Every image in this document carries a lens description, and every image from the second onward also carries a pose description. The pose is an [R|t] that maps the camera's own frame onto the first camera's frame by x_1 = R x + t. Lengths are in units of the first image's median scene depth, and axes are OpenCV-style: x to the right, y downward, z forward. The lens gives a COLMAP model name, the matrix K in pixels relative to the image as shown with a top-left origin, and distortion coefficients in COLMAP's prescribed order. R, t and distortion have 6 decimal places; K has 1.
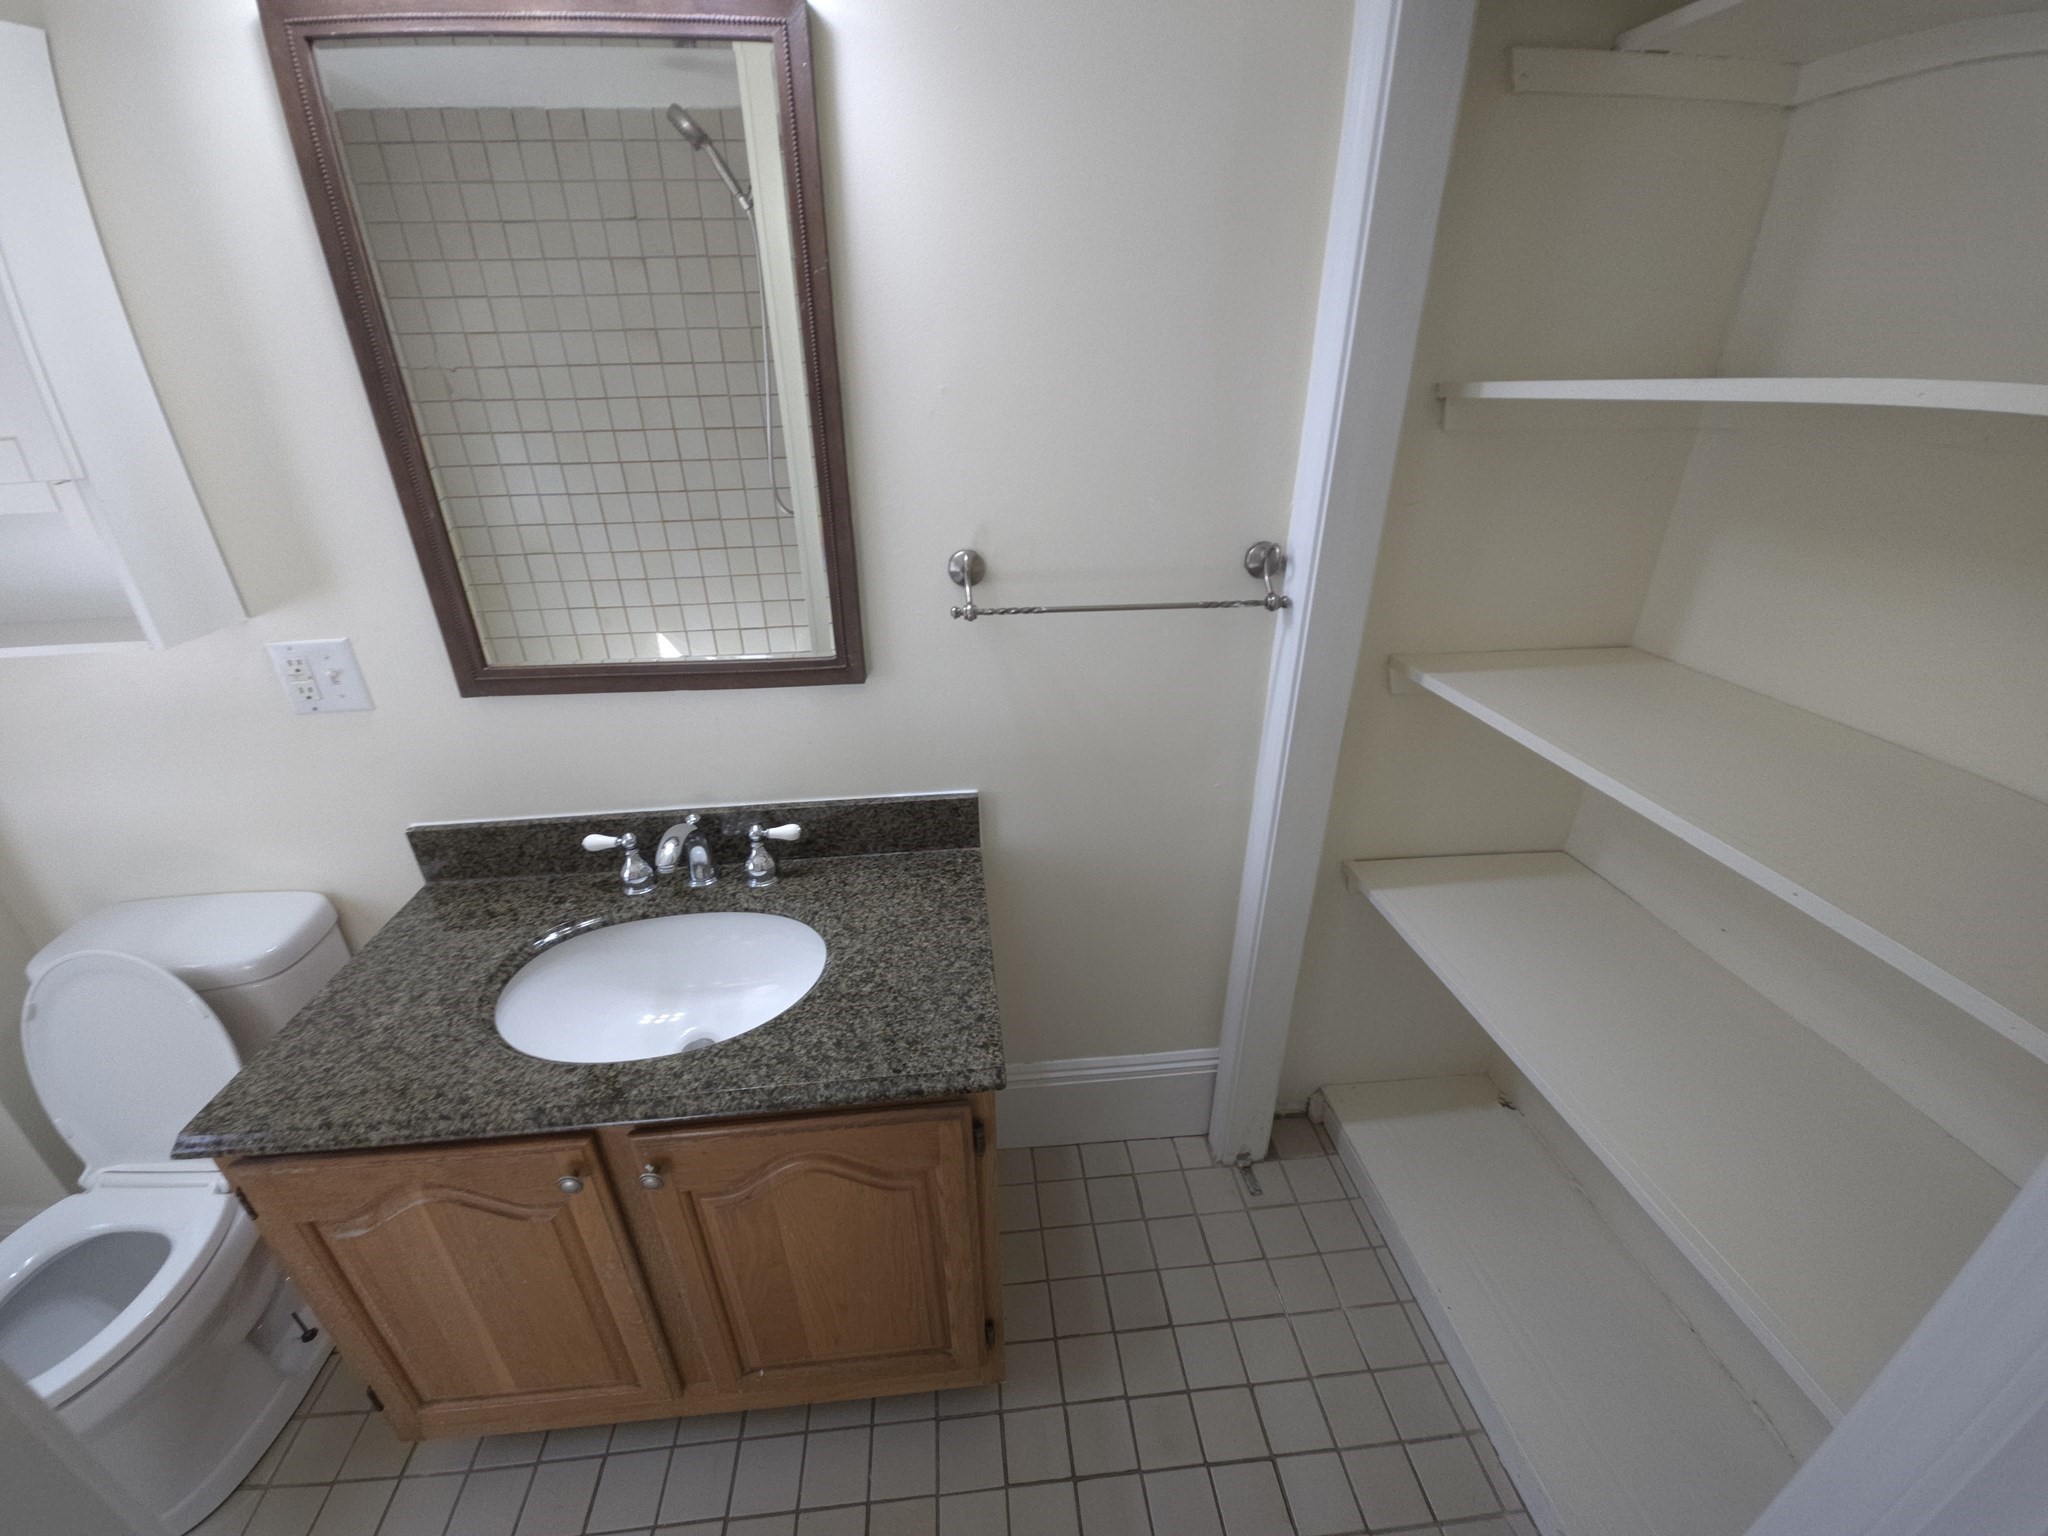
lens RADIAL K [[811.9, 0, 1024.0], [0, 811.9, 768.0], [0, 0, 1]] dist [-0.001509, -0.000239]
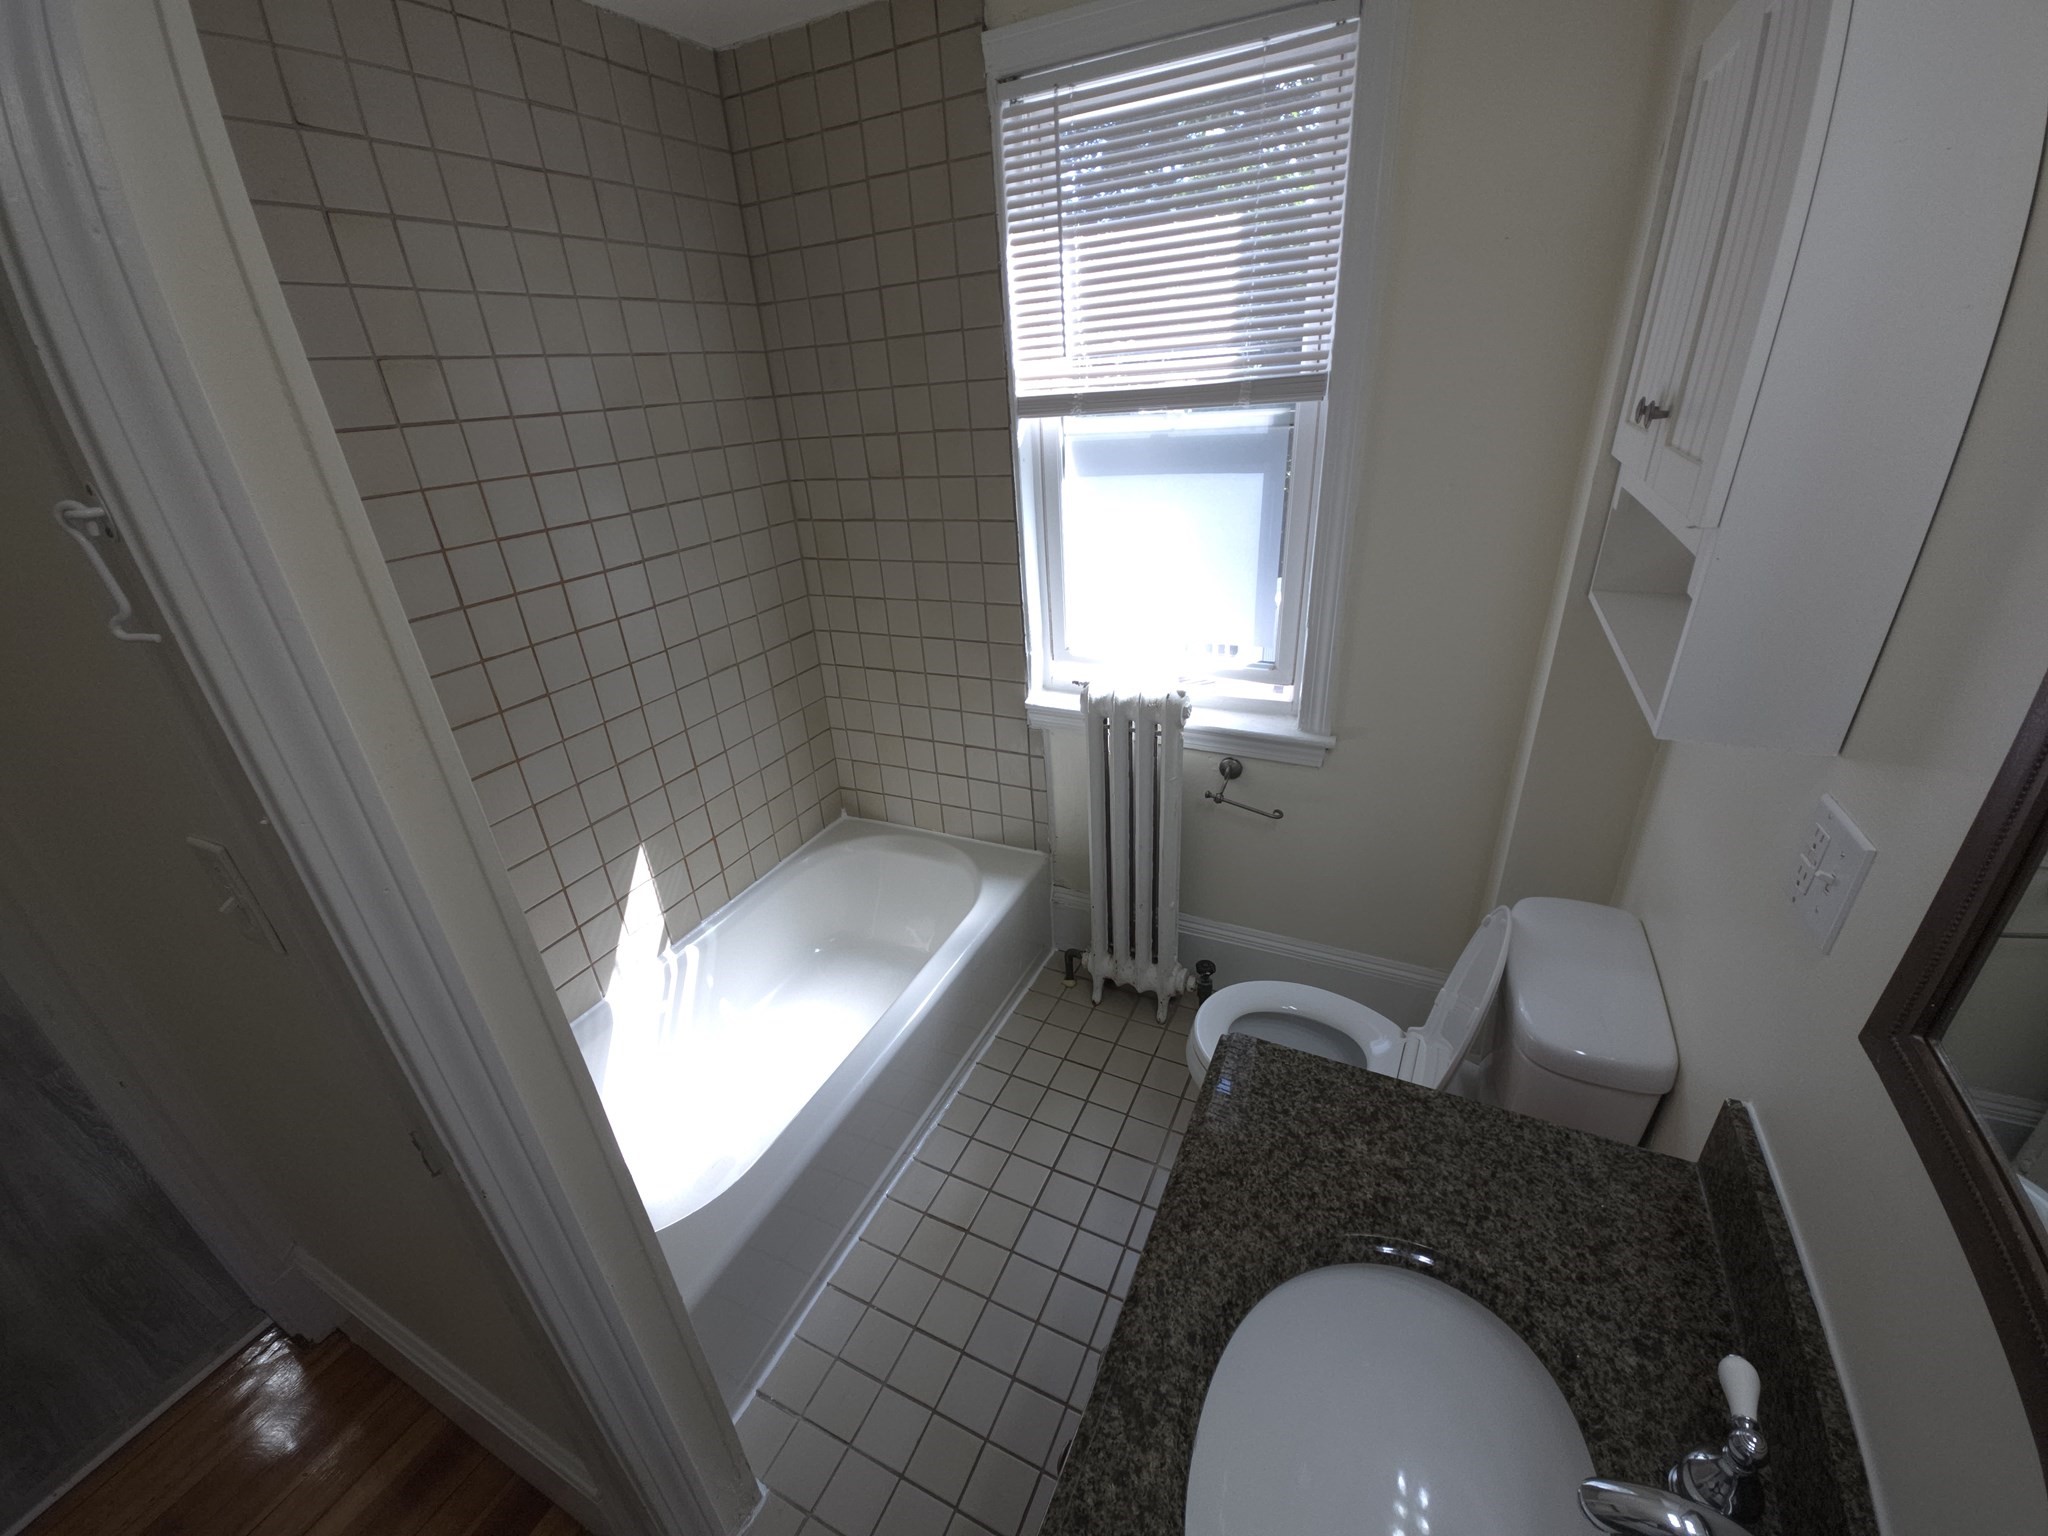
lens RADIAL K [[811.9, 0, 1024.0], [0, 811.9, 768.0], [0, 0, 1]] dist [-0.001509, -0.000239]
pose [[-0.532824, 0.412406, -0.738931, -0.091754], [-0.293528, 0.728923, 0.618476, -0.379810], [0.793687, 0.546436, -0.267335, 0.620620]]
